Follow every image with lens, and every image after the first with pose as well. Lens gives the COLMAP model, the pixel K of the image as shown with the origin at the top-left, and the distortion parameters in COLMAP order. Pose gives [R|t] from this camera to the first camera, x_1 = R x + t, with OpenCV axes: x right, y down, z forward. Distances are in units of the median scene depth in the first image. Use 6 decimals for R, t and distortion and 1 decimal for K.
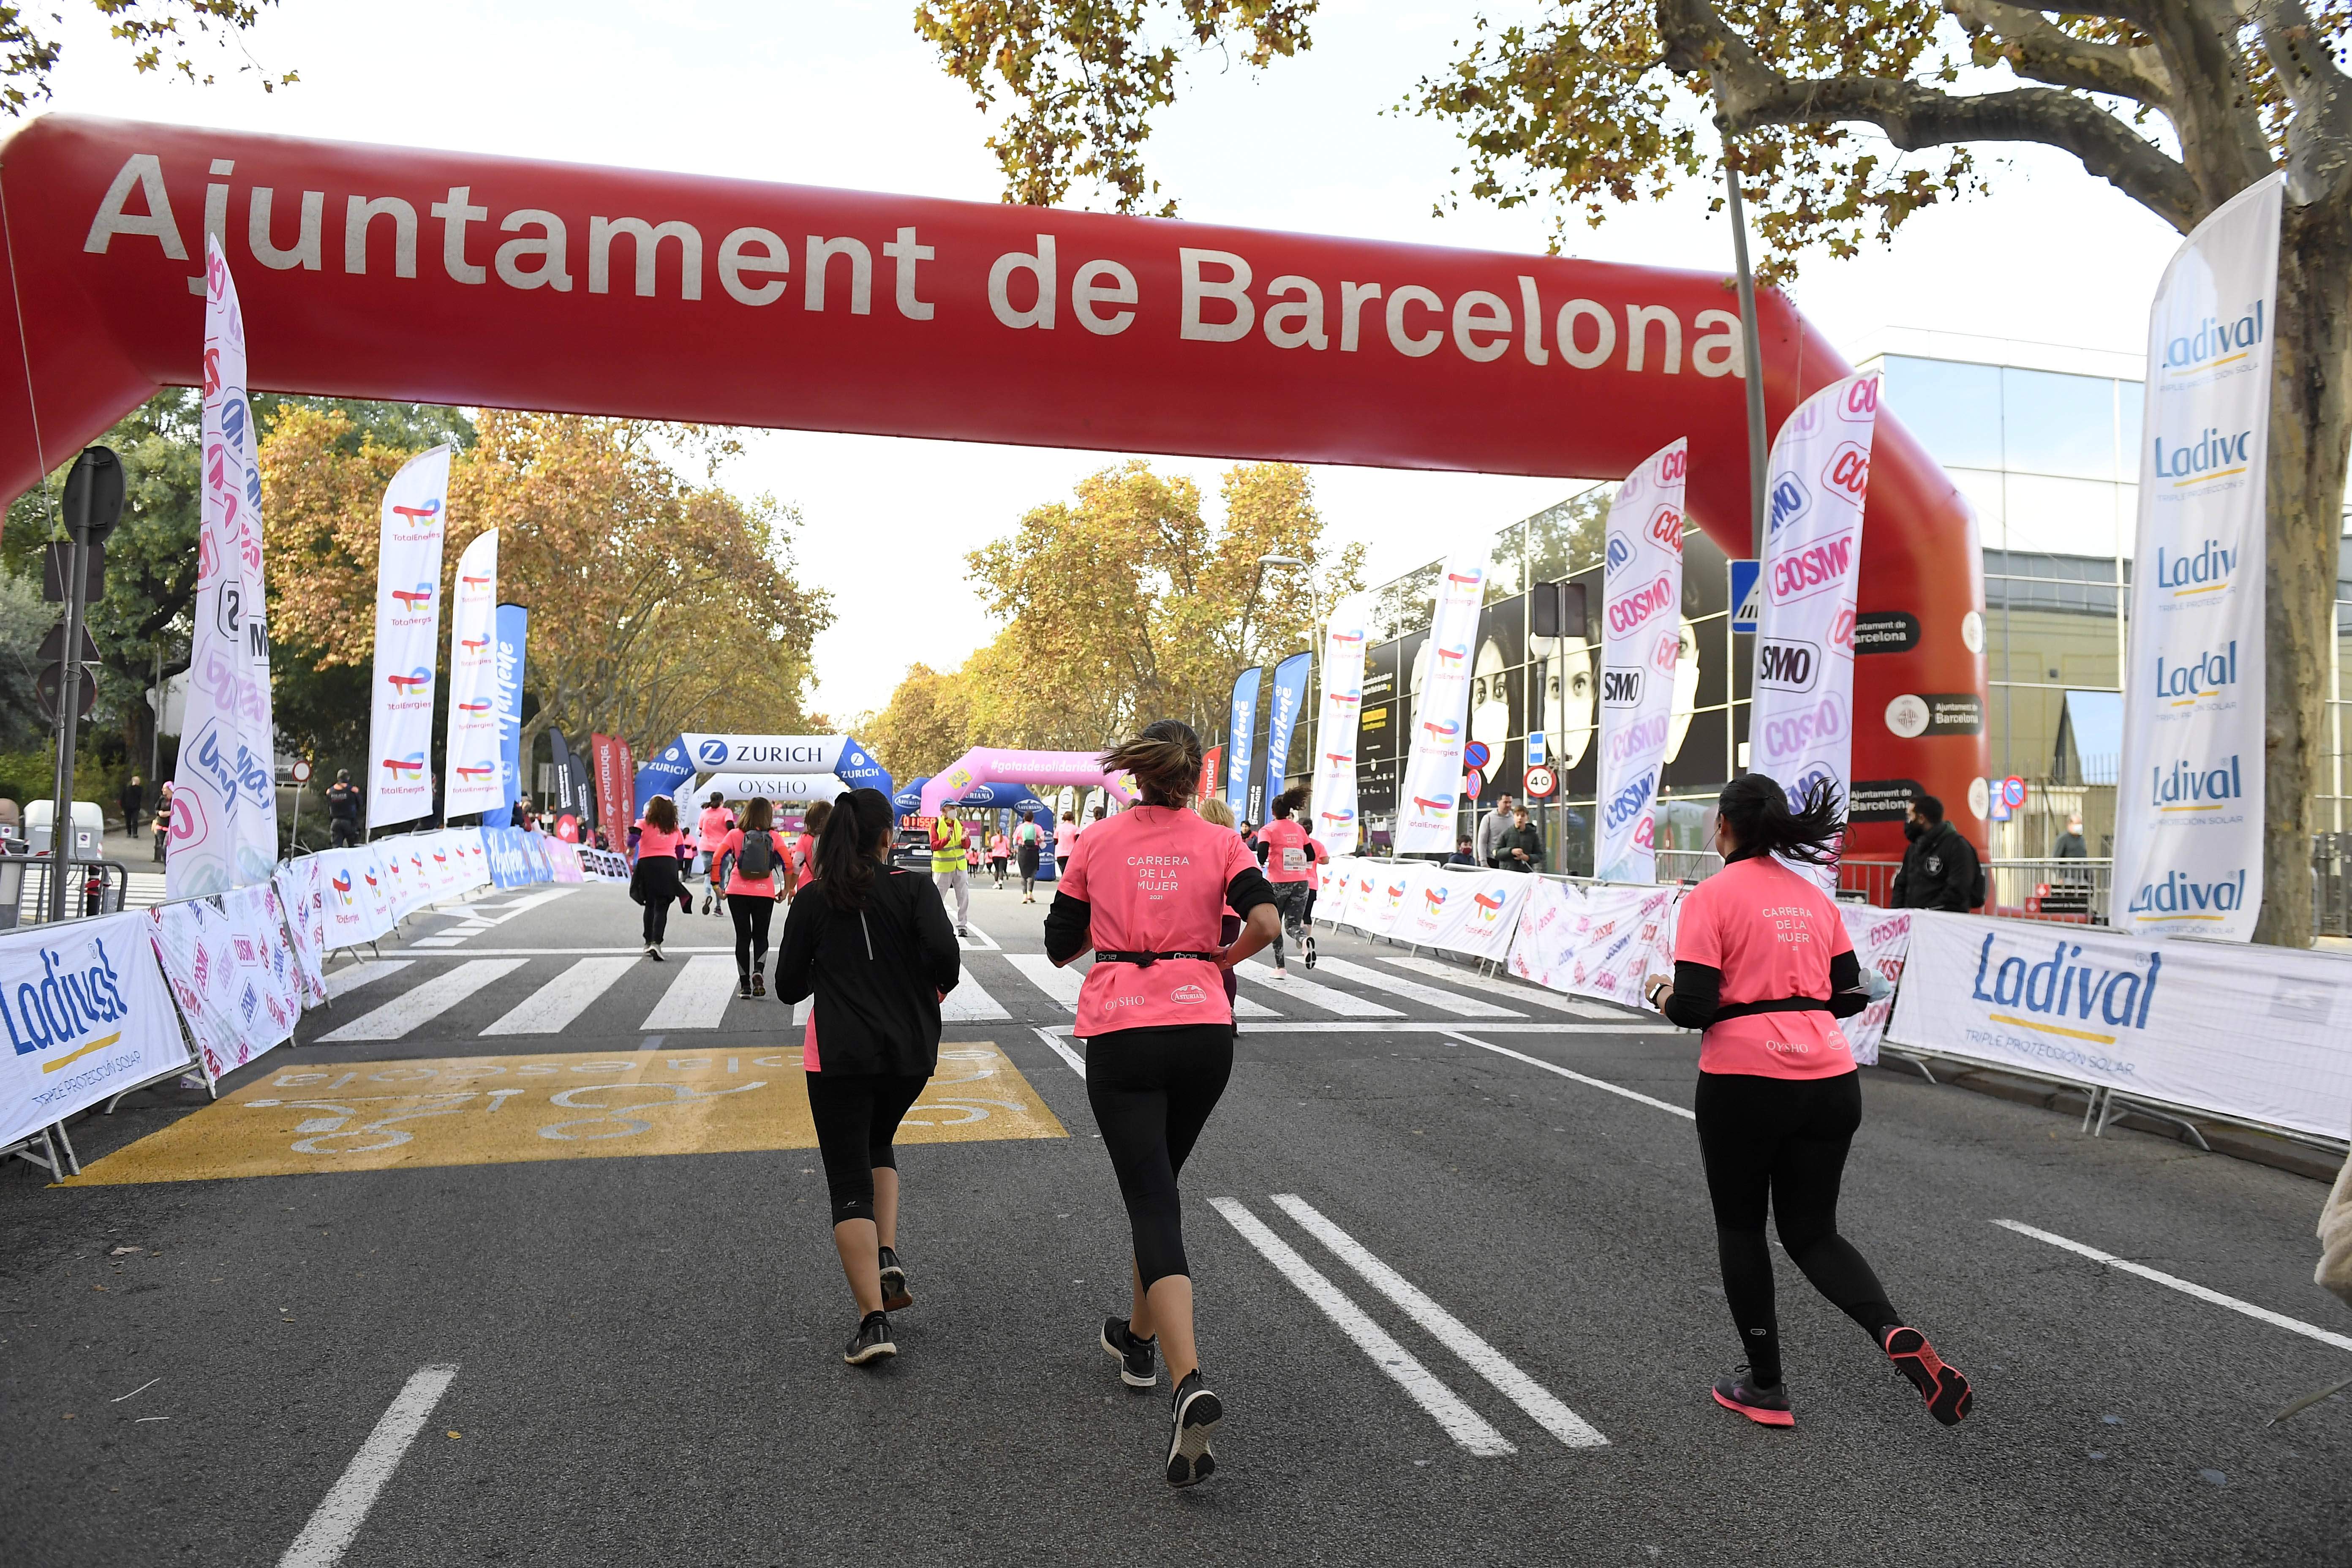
lens RADIAL K [[1740.4, 0, 1176.0], [0, 1740.4, 784.0], [0, 0, 1]] dist [-0.043420, -0.004009]
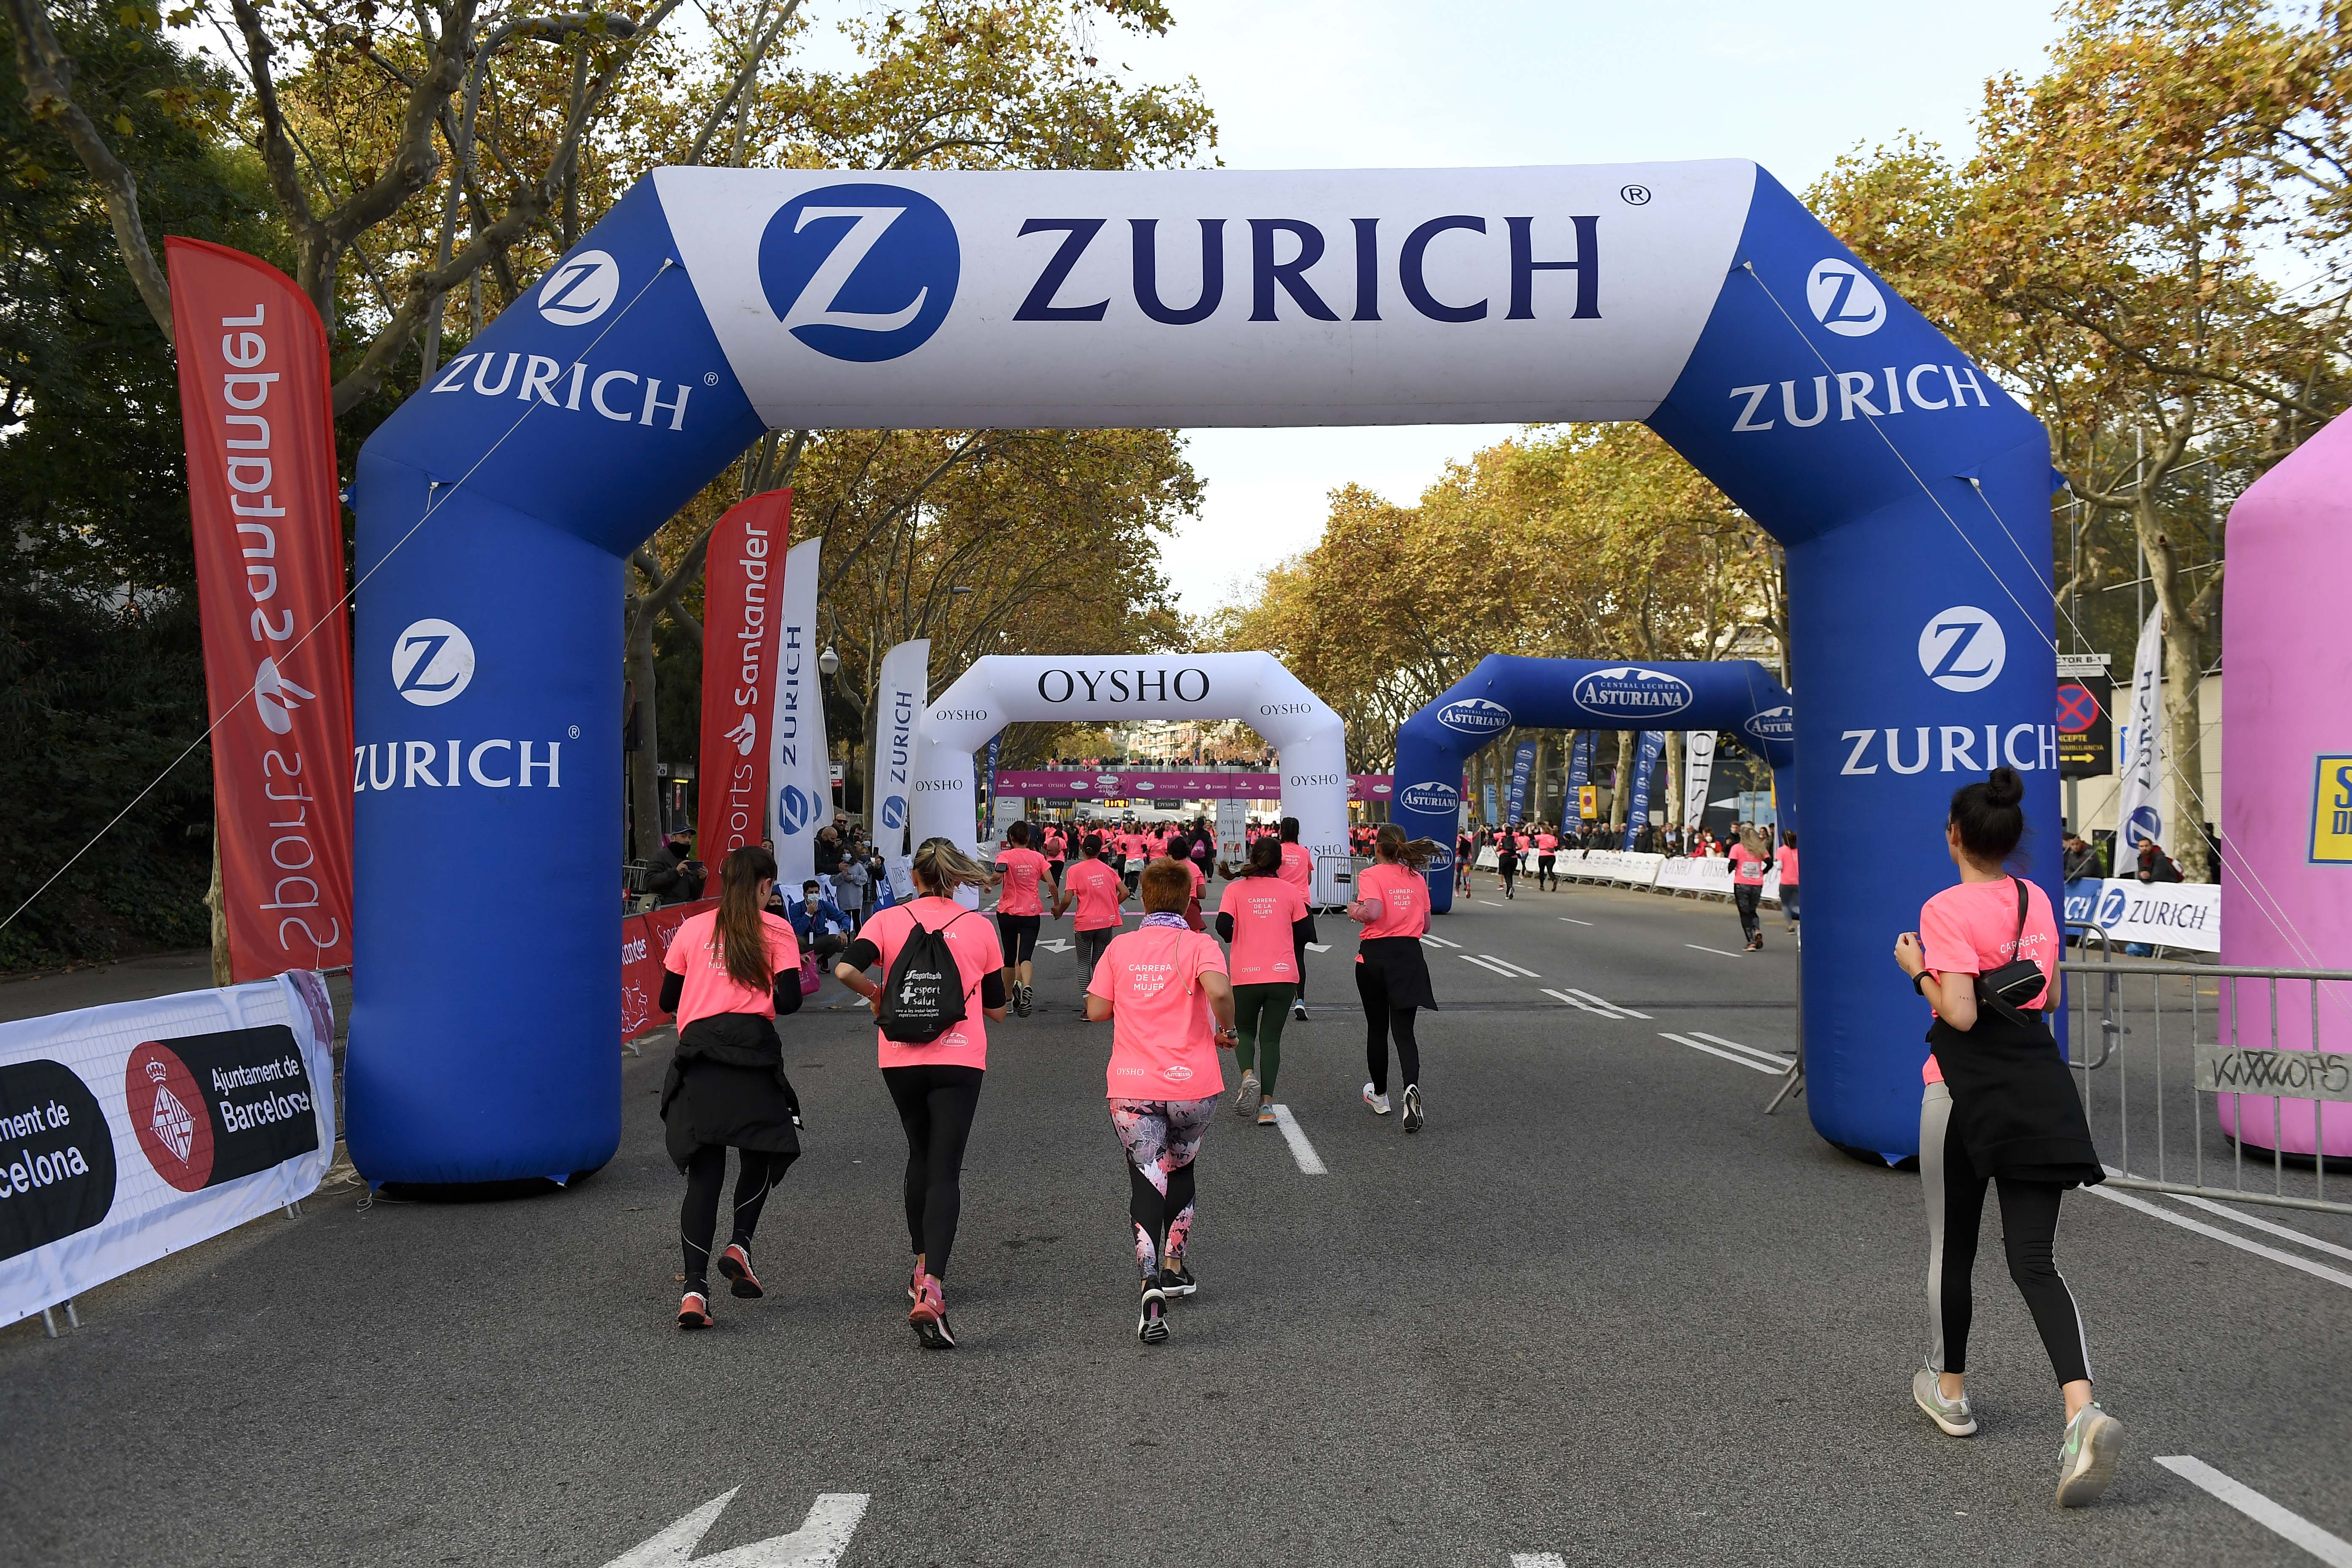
lens RADIAL K [[1740.4, 0, 1176.0], [0, 1740.4, 784.0], [0, 0, 1]] dist [-0.043420, -0.004009]
pose [[0.985774, -0.019308, -0.166966, -0.215527], [0.023043, 0.999525, 0.020462, 0.021795], [0.166492, -0.024018, 0.985750, 0.853503]]
